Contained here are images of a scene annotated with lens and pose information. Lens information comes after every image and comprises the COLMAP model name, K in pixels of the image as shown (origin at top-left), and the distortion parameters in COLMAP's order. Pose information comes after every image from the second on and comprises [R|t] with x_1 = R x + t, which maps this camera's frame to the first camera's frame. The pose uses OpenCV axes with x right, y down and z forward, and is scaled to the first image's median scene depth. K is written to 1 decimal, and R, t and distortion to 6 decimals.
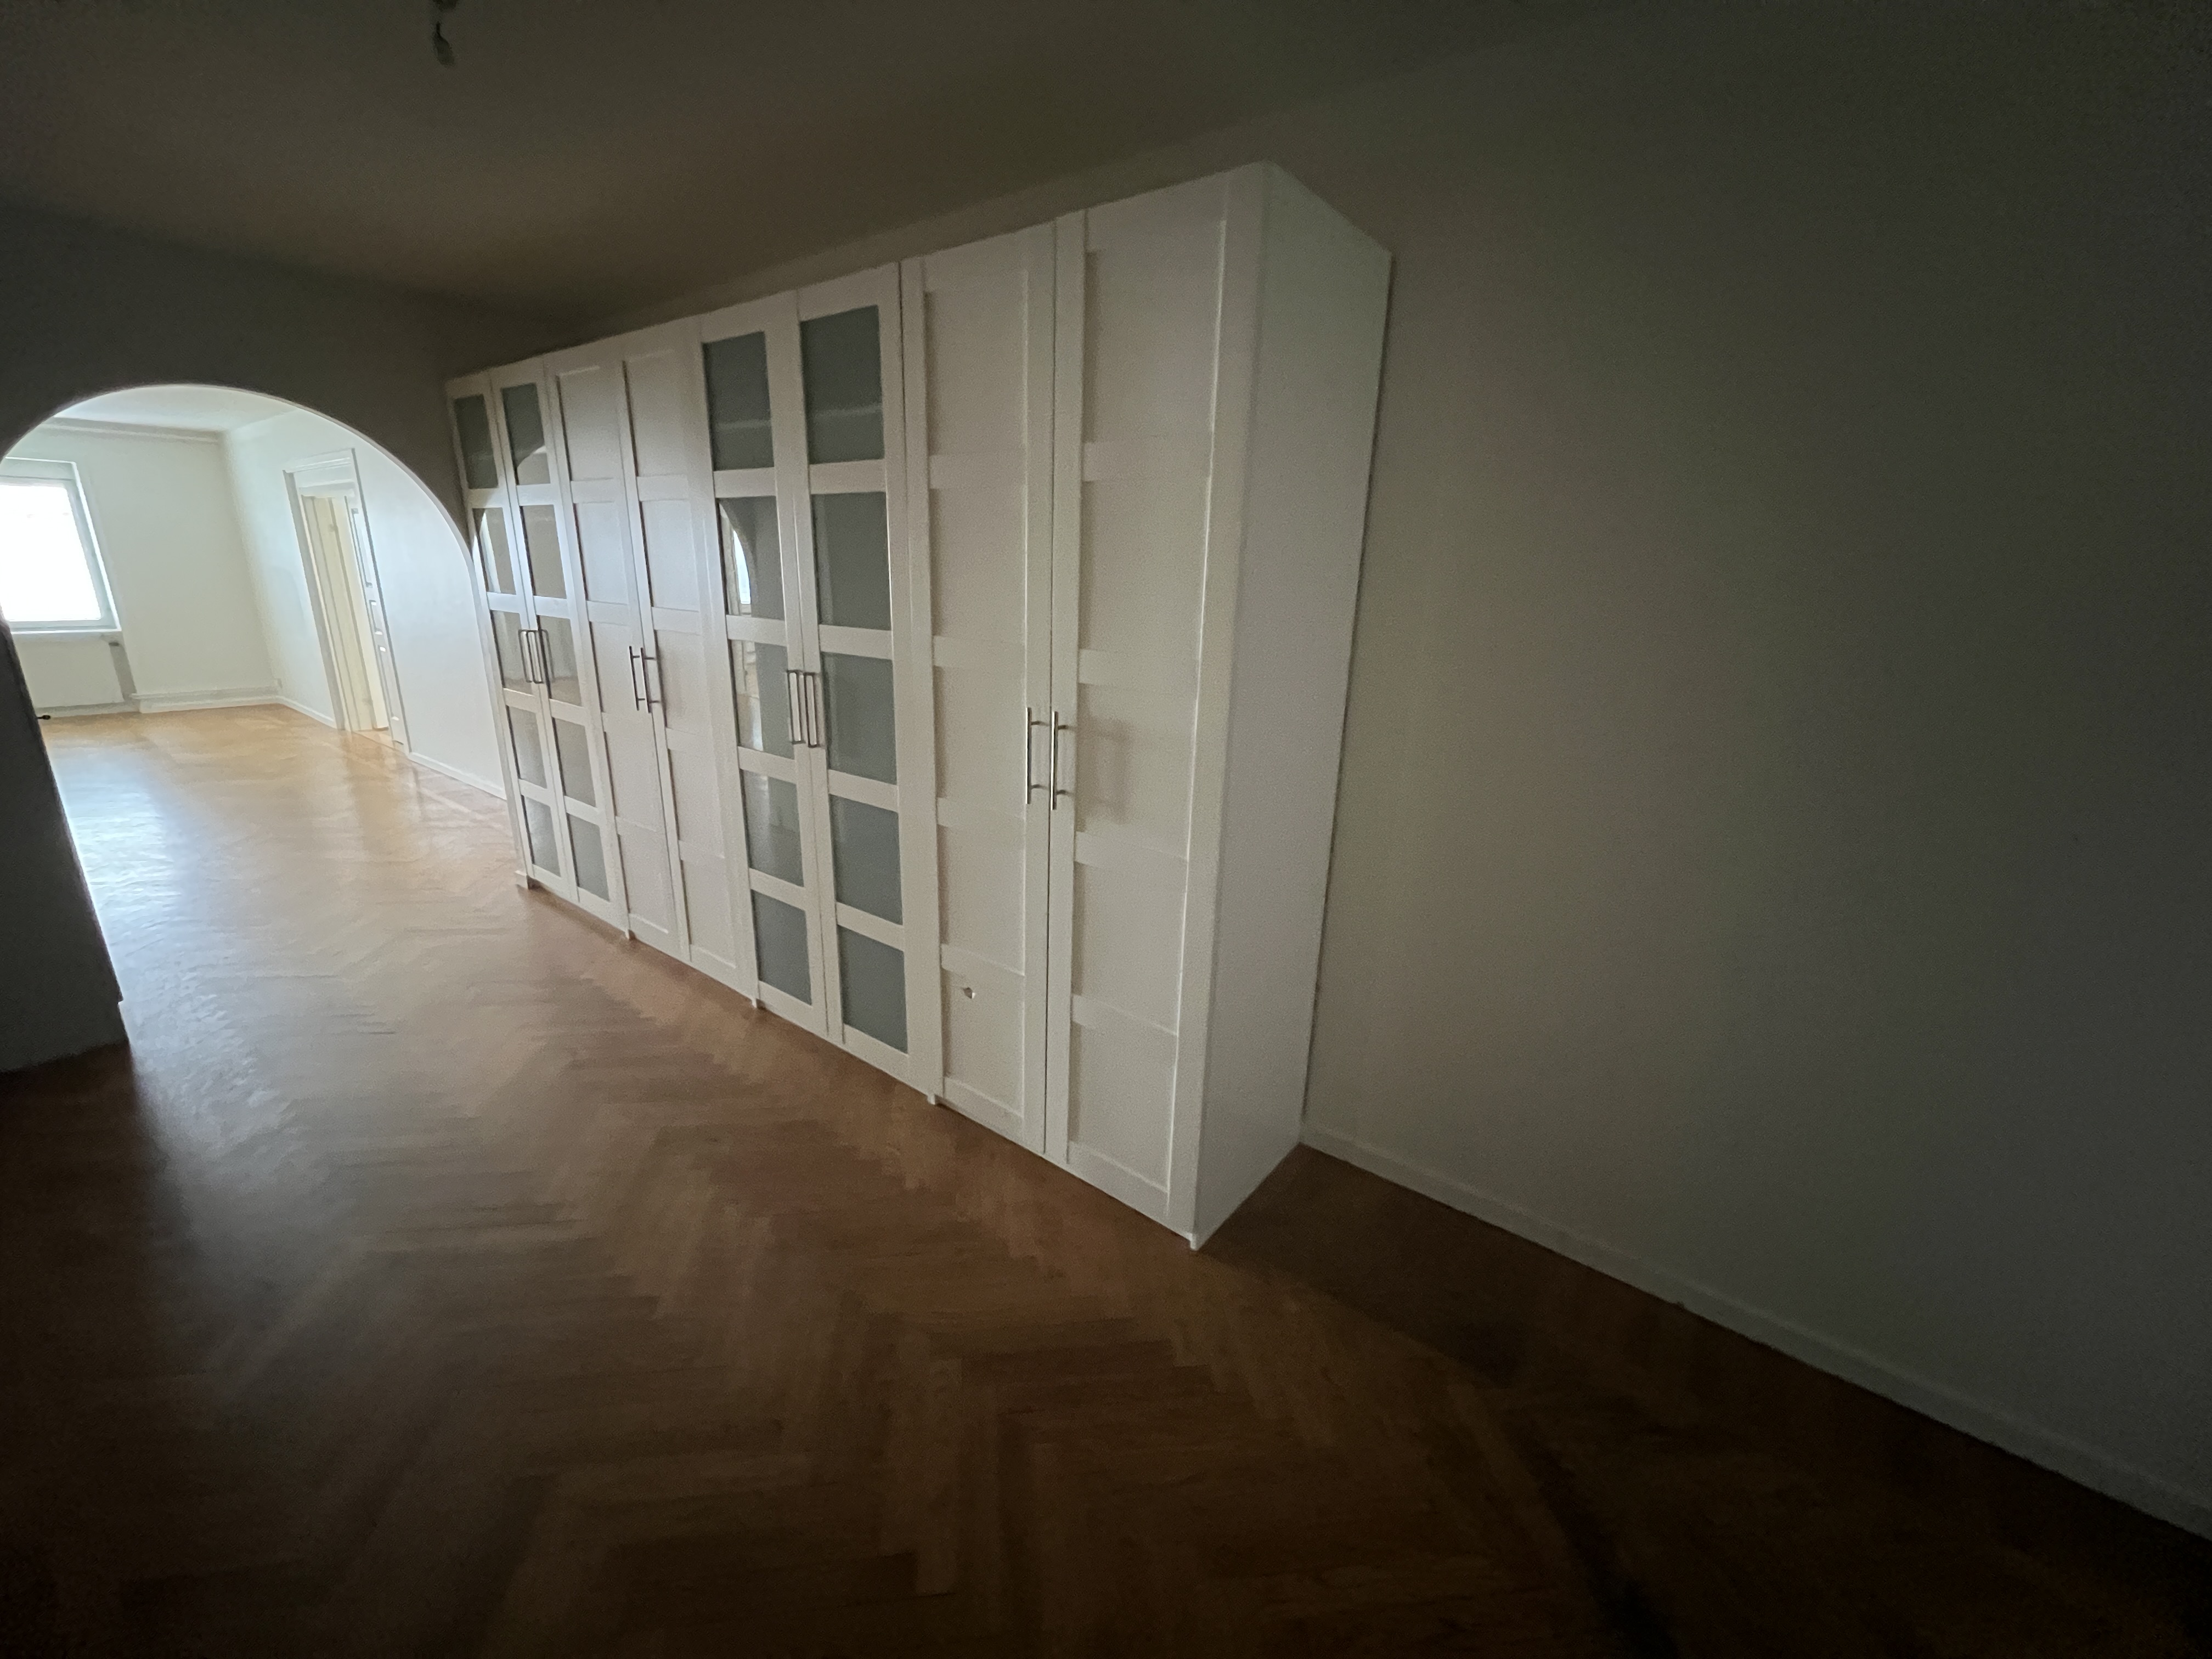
lens RADIAL K [[887.0, 0, 1106.9], [0, 887.0, 828.8], [0, 0, 1]] dist [-0.000870, -0.000118]
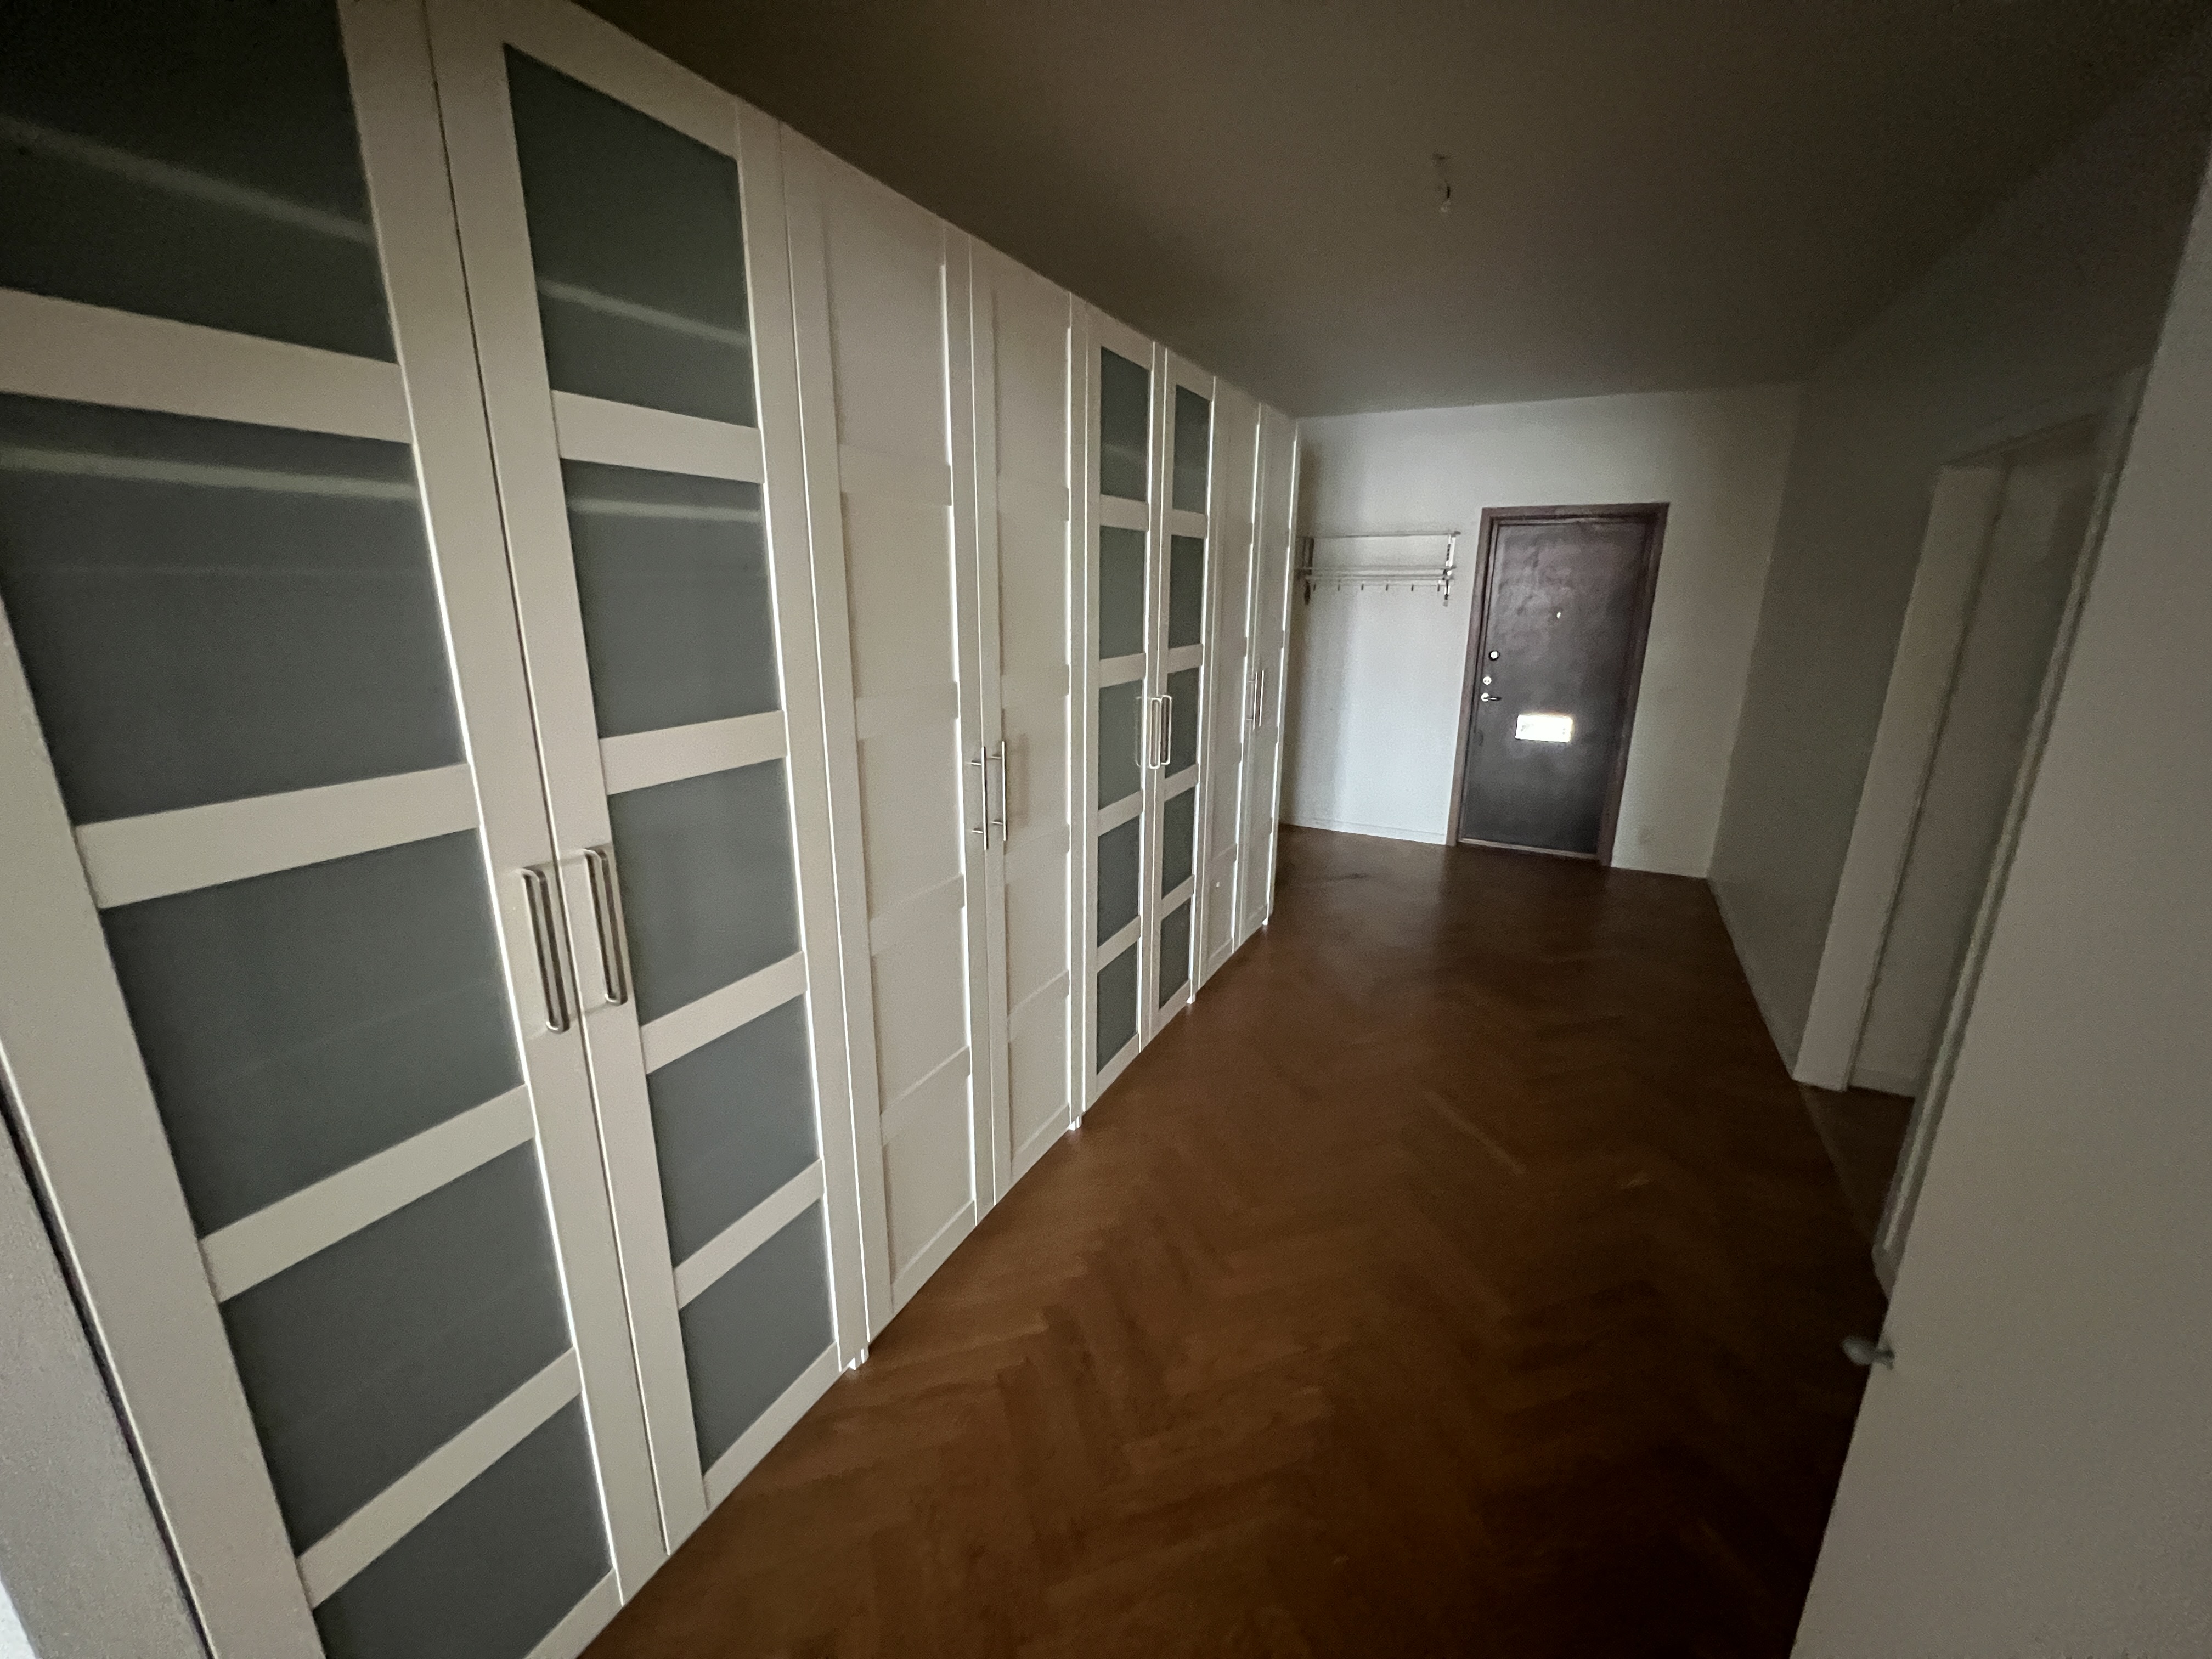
lens RADIAL K [[887.0, 0, 1105.8], [0, 887.0, 821.2], [0, 0, 1]] dist [-0.000870, -0.000118]
pose [[-0.184962, -0.293712, 0.937828, -0.919799], [0.250602, 0.908649, 0.333999, -0.315929], [-0.950257, 0.296798, -0.094461, 0.904573]]
